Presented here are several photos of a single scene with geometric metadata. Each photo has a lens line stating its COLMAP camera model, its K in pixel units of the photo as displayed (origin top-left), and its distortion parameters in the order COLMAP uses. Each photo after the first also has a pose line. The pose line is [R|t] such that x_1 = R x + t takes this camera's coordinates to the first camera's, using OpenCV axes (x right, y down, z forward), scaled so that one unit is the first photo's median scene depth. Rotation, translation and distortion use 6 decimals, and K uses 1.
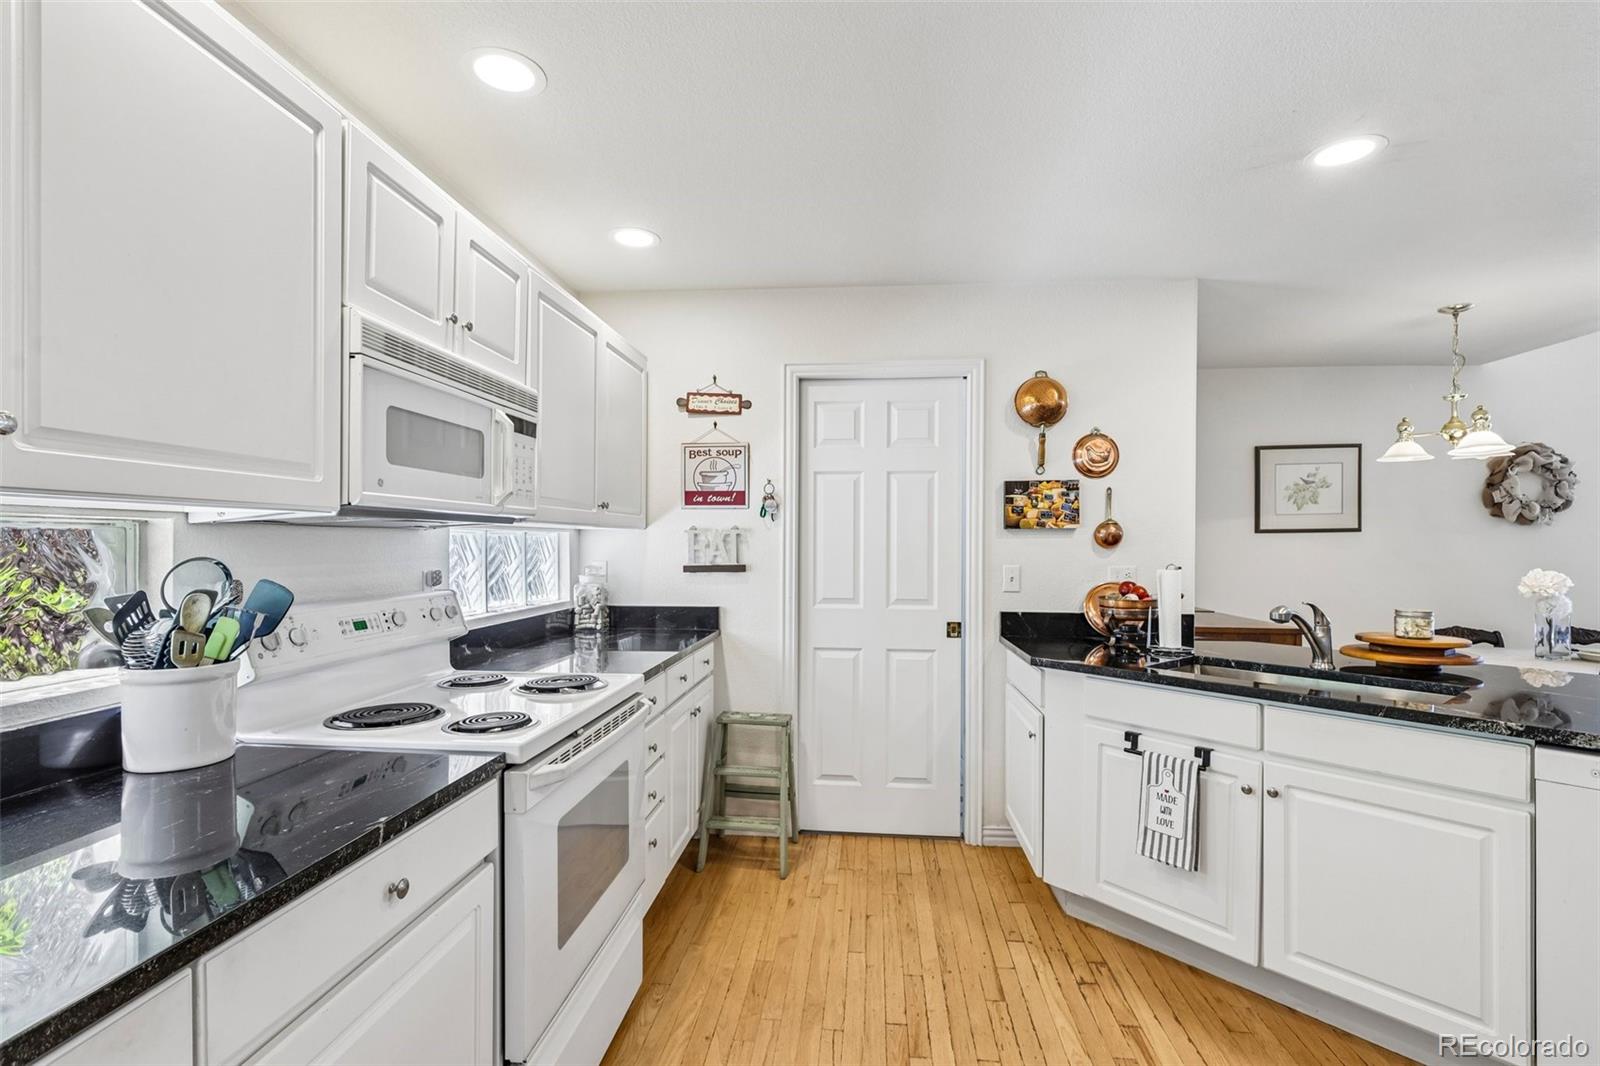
lens RADIAL K [[746.8, 0, 794.8], [0, 746.8, 555.8], [0, 0, 1]] dist [0.001347, 0.000767]
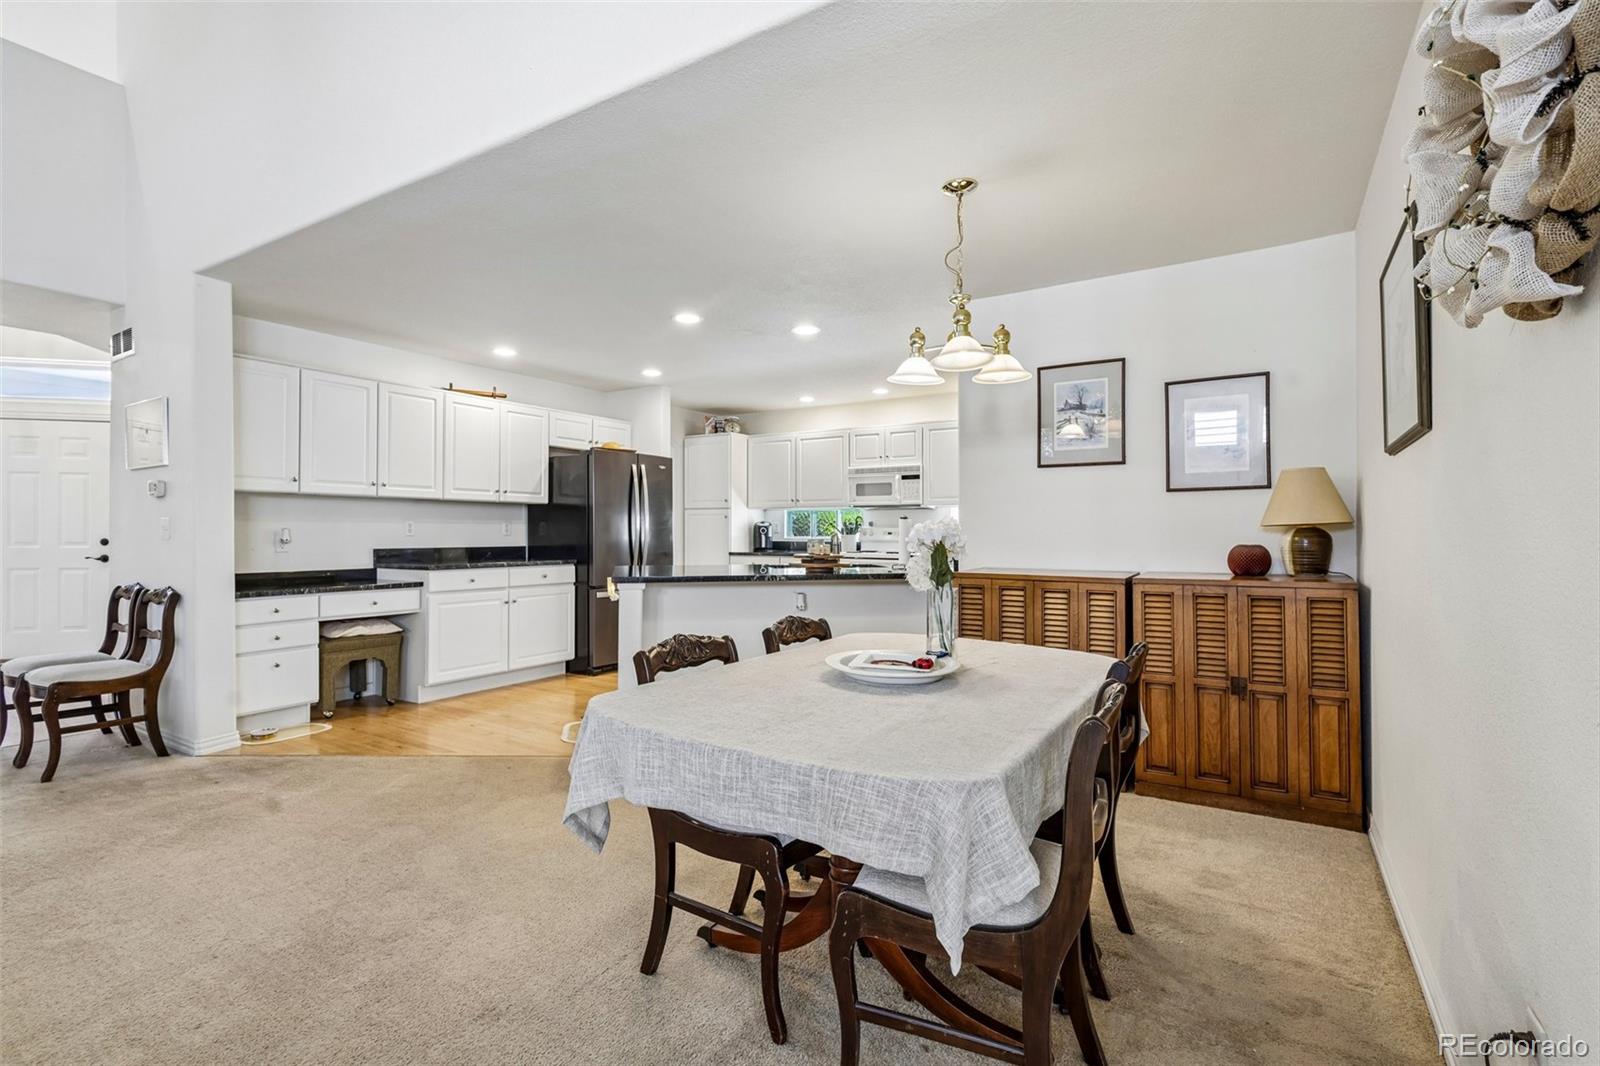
lens RADIAL K [[735.5, 0, 800.5], [0, 735.5, 529.8], [0, 0, 1]] dist [0.001170, 0.000854]
pose [[-0.442347, -0.002244, -0.896841, 1.812457], [-0.017136, 0.999835, 0.005950, 0.031321], [0.896680, 0.018000, -0.442312, 1.314827]]
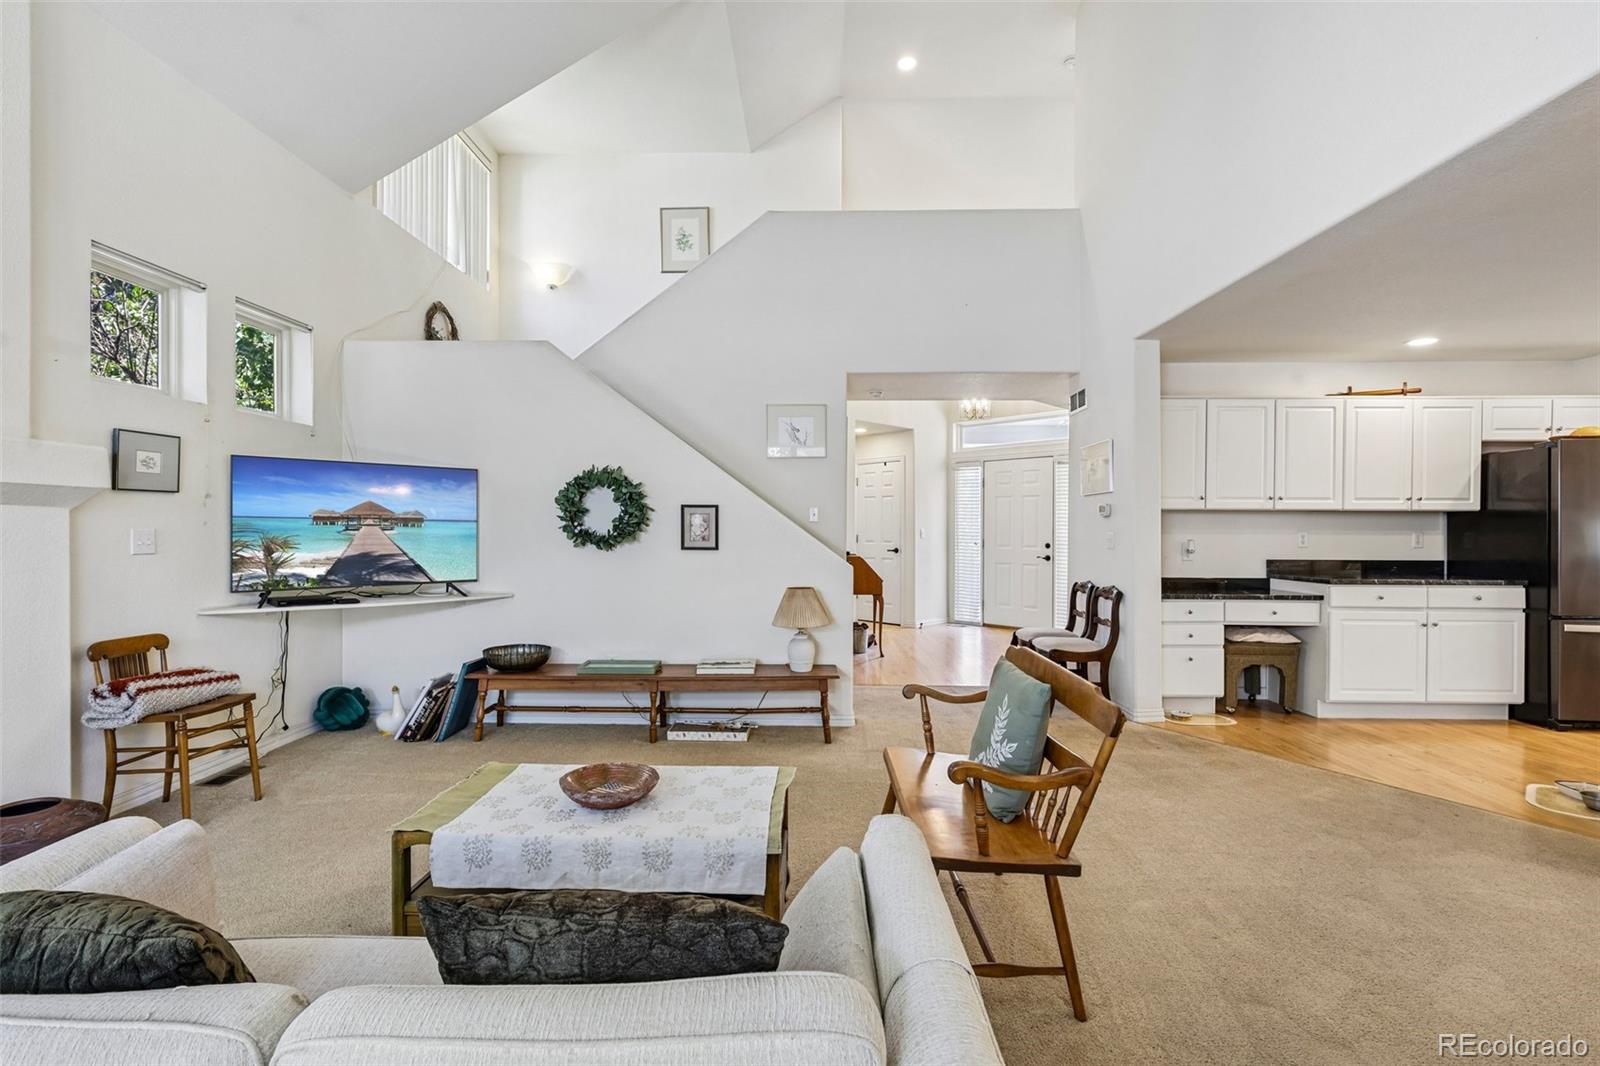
lens RADIAL K [[731.5, 0, 797.4], [0, 731.5, 533.8], [0, 0, 1]] dist [0.001485, 0.000195]
pose [[-0.997232, -0.002243, -0.074320, 1.971163], [-0.003967, 0.999726, 0.023052, 0.005779], [0.074248, 0.023283, -0.996968, 1.346914]]
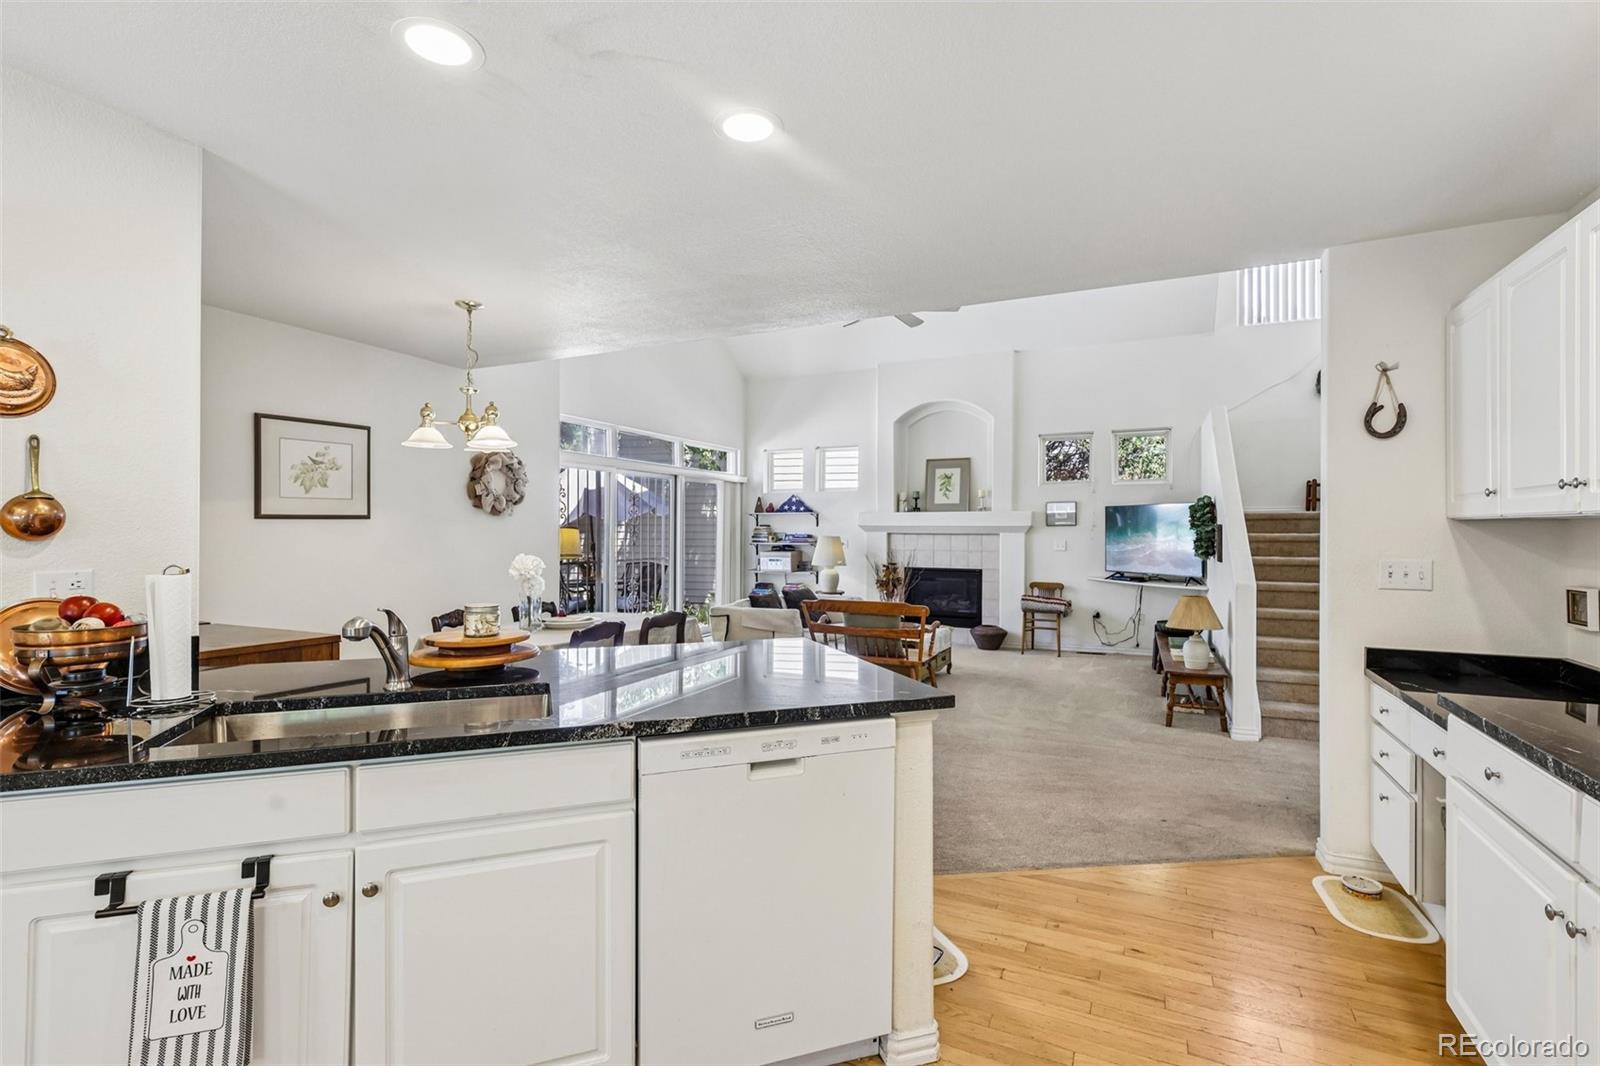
lens RADIAL K [[741.0, 0, 802.2], [0, 741.0, 527.8], [0, 0, 1]] dist [0.001510, 0.001277]
pose [[0.333131, 0.004734, 0.942869, 0.077316], [0.014055, 0.999851, -0.009986, -0.006109], [-0.942776, 0.016579, 0.333015, 0.251049]]
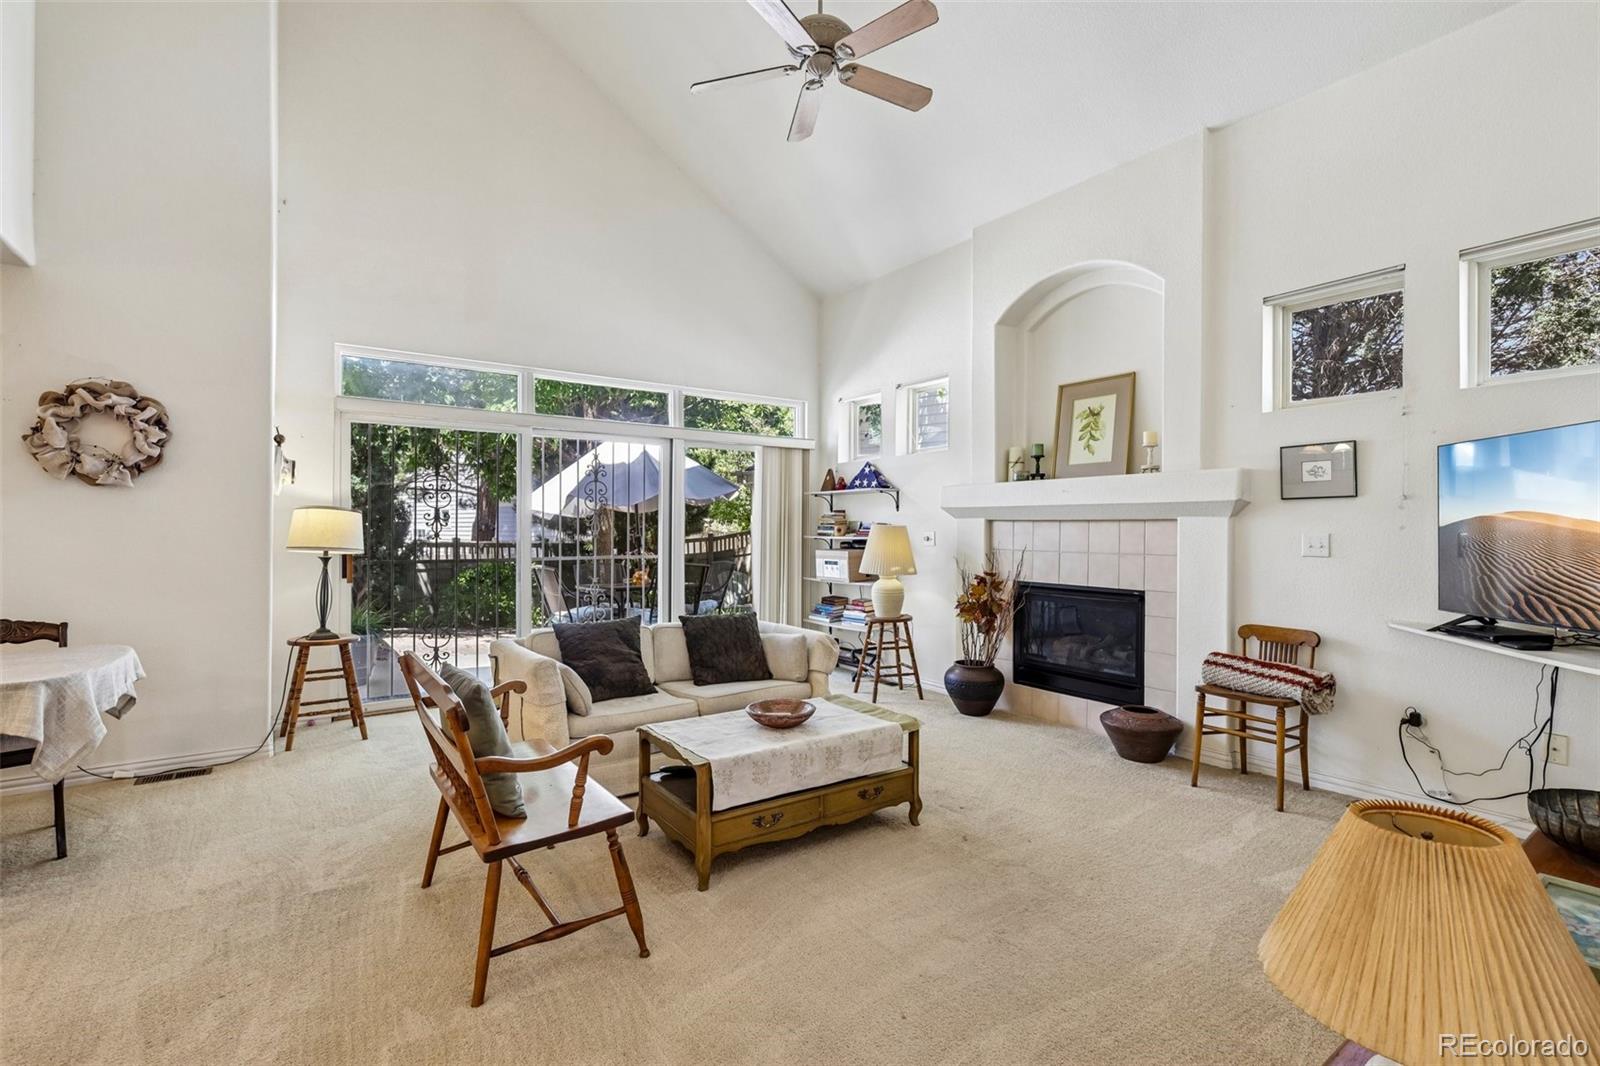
lens RADIAL K [[741.0, 0, 802.2], [0, 741.0, 527.8], [0, 0, 1]] dist [0.001510, 0.001277]
pose [[0.758413, 0.003754, 0.651763, 1.490439], [0.008154, 0.999851, -0.015247, 0.028480], [-0.651723, 0.016878, 0.758269, -0.077024]]
